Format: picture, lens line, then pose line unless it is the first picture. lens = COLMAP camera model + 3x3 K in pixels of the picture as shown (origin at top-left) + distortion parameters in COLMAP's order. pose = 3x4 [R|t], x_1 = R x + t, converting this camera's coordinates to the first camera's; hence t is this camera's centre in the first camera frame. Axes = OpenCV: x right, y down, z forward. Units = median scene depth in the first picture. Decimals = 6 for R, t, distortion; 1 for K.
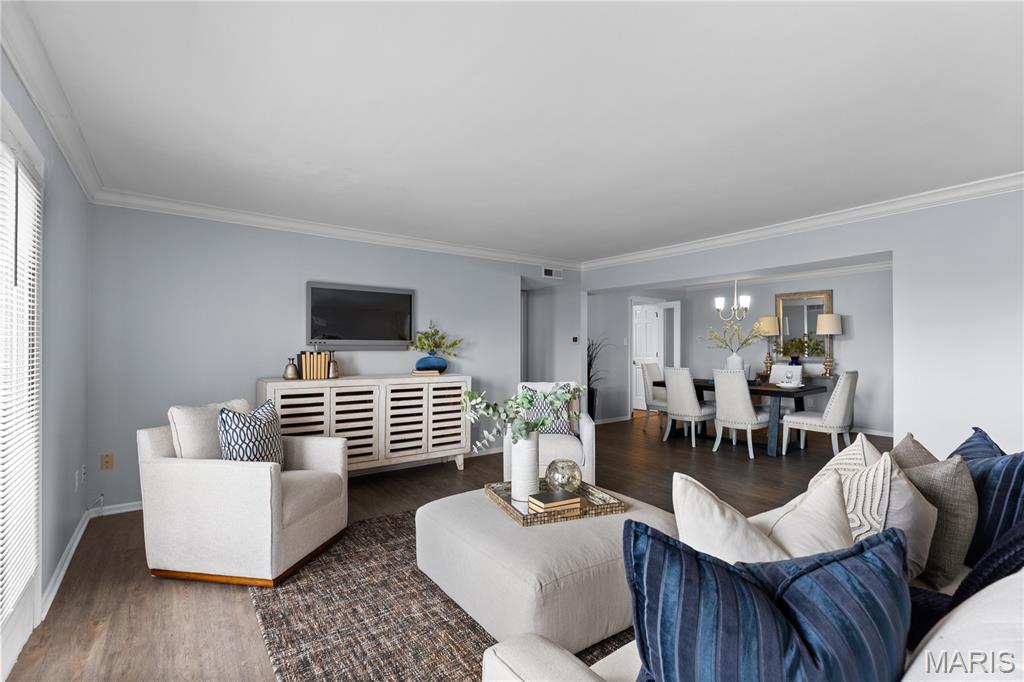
lens RADIAL K [[464.1, 0, 512.0], [0, 464.1, 341.0], [0, 0, 1]] dist [0.002669, 0.000498]
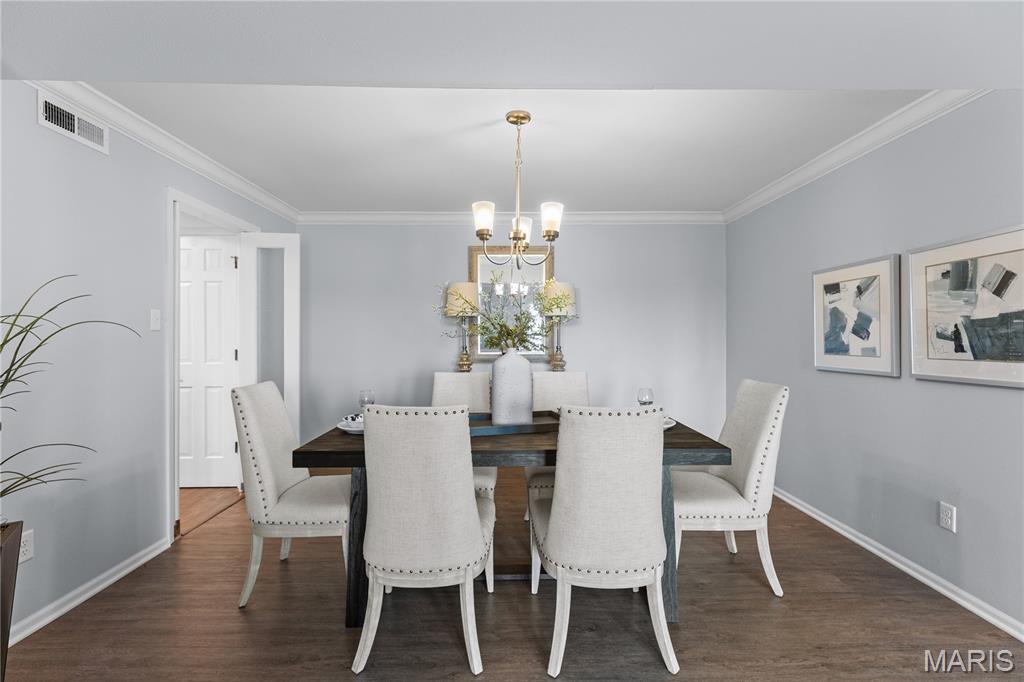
lens RADIAL K [[464.1, 0, 512.0], [0, 464.1, 341.0], [0, 0, 1]] dist [0.002669, 0.000498]
pose [[0.582785, -0.001649, 0.812625, 0.121665], [-0.005737, 0.999965, 0.006144, 0.013269], [-0.812606, -0.008242, 0.582755, 0.593313]]
